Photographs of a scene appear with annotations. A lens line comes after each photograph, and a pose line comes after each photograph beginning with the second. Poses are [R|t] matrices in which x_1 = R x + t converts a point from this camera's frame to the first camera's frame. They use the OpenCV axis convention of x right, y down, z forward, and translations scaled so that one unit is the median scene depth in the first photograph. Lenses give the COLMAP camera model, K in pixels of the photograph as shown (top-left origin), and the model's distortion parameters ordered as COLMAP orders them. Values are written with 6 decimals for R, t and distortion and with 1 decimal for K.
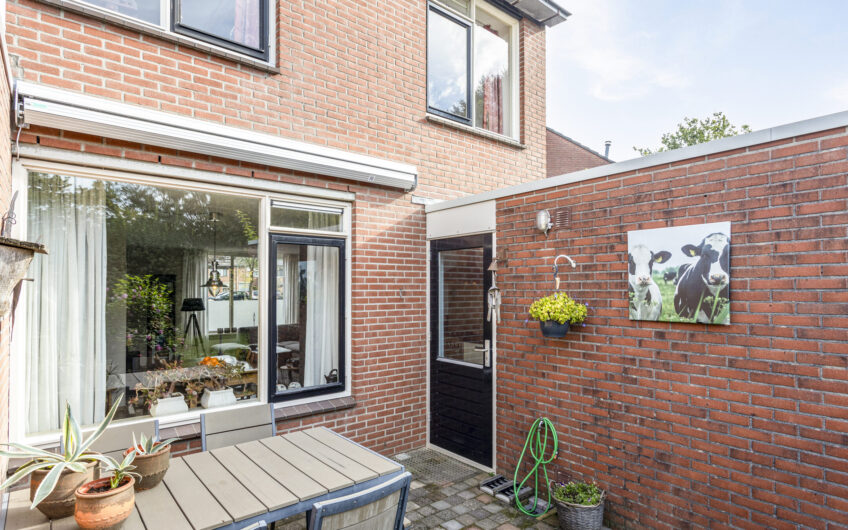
lens RADIAL K [[467.0, 0, 424.2], [0, 467.0, 280.7], [0, 0, 1]] dist [0.001277, 0.000285]
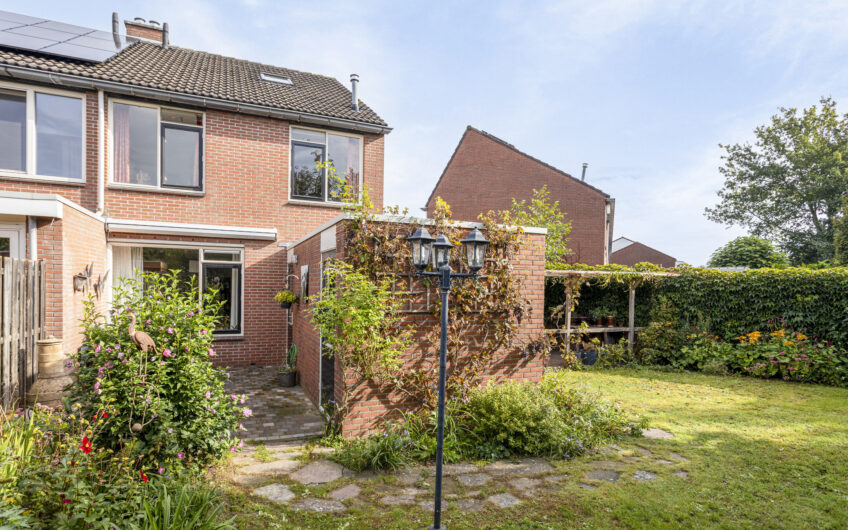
lens RADIAL K [[490.0, 0, 423.6], [0, 490.0, 291.8], [0, 0, 1]] dist [0.000178, 0.003401]
pose [[0.964663, 0.012772, -0.263177, 0.150003], [-0.008749, 0.999826, 0.016454, -0.000695], [0.263342, -0.013570, 0.964607, -0.118504]]
